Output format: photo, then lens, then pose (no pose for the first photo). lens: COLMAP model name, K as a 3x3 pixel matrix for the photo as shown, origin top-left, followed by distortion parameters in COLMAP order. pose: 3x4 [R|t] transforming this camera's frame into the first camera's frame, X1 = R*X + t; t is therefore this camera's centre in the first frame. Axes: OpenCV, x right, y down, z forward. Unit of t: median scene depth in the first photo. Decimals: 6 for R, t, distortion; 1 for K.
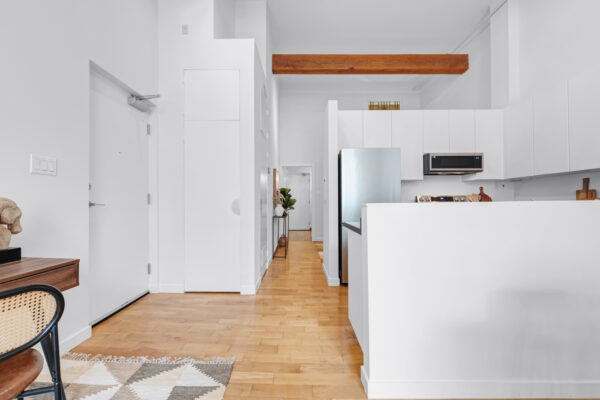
lens RADIAL K [[249.2, 0, 298.4], [0, 249.2, 202.5], [0, 0, 1]] dist [-0.010923, 0.000281]
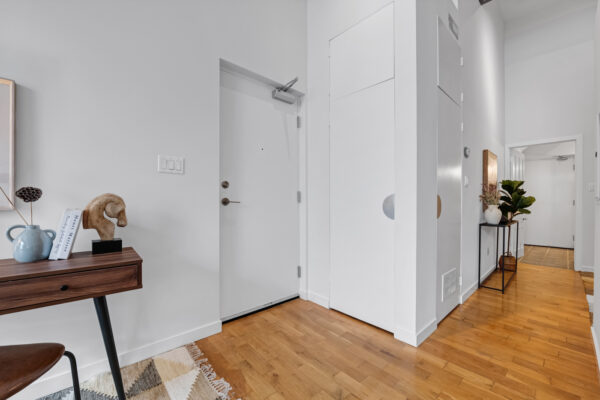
lens RADIAL K [[249.2, 0, 299.4], [0, 249.2, 202.9], [0, 0, 1]] dist [-0.010923, 0.000281]
pose [[0.682000, 0.006547, -0.731323, 0.072923], [-0.006782, 0.999974, 0.002628, 0.005468], [0.731321, 0.003168, 0.682026, 0.324833]]
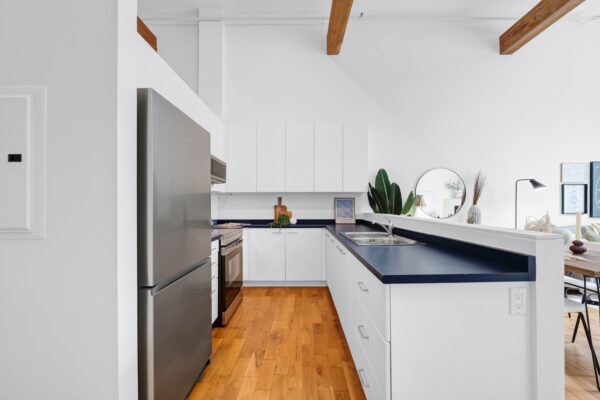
lens RADIAL K [[249.2, 0, 299.3], [0, 249.2, 203.3], [0, 0, 1]] dist [-0.010923, 0.000281]
pose [[-0.011009, 0.015017, 0.999827, -0.205845], [0.005000, 0.999876, -0.014963, -0.035887], [-0.999927, 0.004834, -0.011082, 0.790187]]
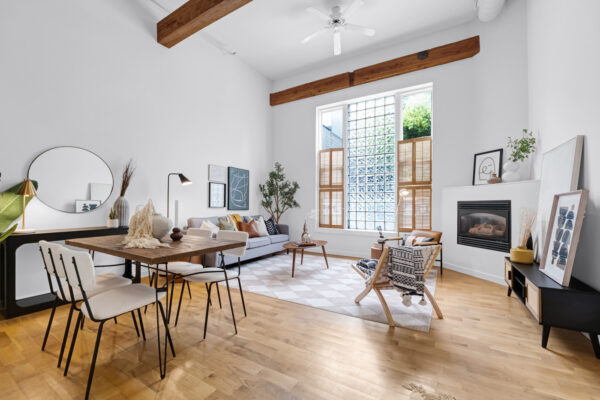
lens RADIAL K [[249.2, 0, 301.9], [0, 249.2, 207.3], [0, 0, 1]] dist [-0.010923, 0.000281]
pose [[-0.868870, -0.002291, 0.495035, -0.187081], [-0.000184, 0.999991, 0.004305, -0.002185], [-0.495040, 0.003650, -0.868863, 0.464529]]
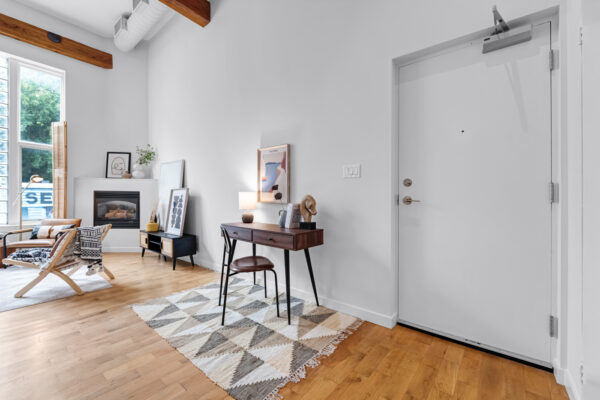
lens RADIAL K [[249.2, 0, 301.8], [0, 249.2, 203.6], [0, 0, 1]] dist [-0.010923, 0.000281]
pose [[-0.624735, 0.002555, -0.780832, 0.117283], [-0.015165, 0.999766, 0.015406, 0.007618], [0.780689, 0.021466, -0.624551, 0.811489]]
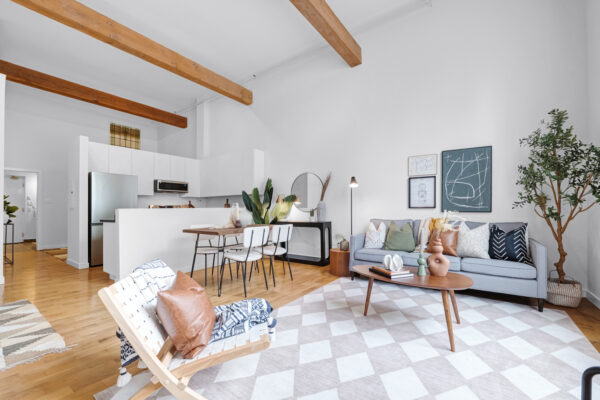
lens RADIAL K [[249.2, 0, 303.7], [0, 249.2, 208.9], [0, 0, 1]] dist [-0.010923, 0.000281]
pose [[0.572575, 0.006304, 0.819828, -0.291839], [0.003585, 0.999942, -0.010192, 0.018656], [-0.819844, 0.008775, 0.572519, -0.802783]]
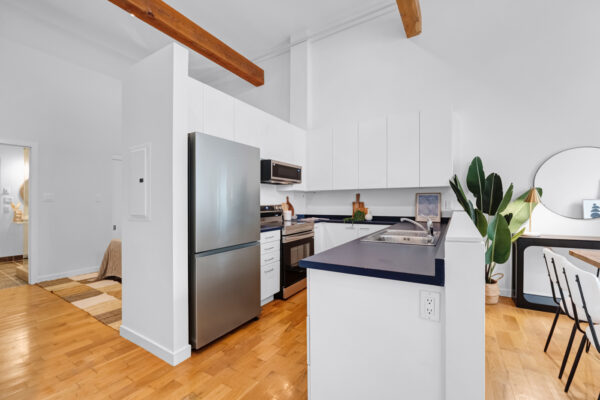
lens RADIAL K [[249.2, 0, 298.5], [0, 249.2, 204.6], [0, 0, 1]] dist [-0.010923, 0.000281]
pose [[0.520542, -0.003347, 0.853829, -0.216736], [0.007019, 0.999975, -0.000359, -0.032891], [-0.853807, 0.006180, 0.520553, 0.470323]]
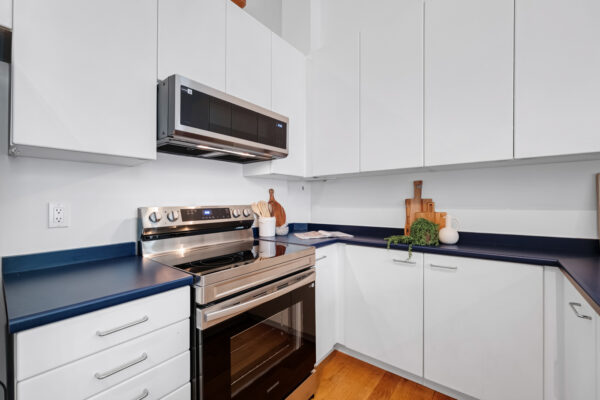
lens RADIAL K [[249.2, 0, 302.2], [0, 249.2, 202.3], [0, 0, 1]] dist [-0.010923, 0.000281]
pose [[0.606063, -0.001677, 0.795415, 0.408168], [0.006643, 0.999974, -0.002953, -0.037142], [-0.795389, 0.007073, 0.606058, 0.738146]]
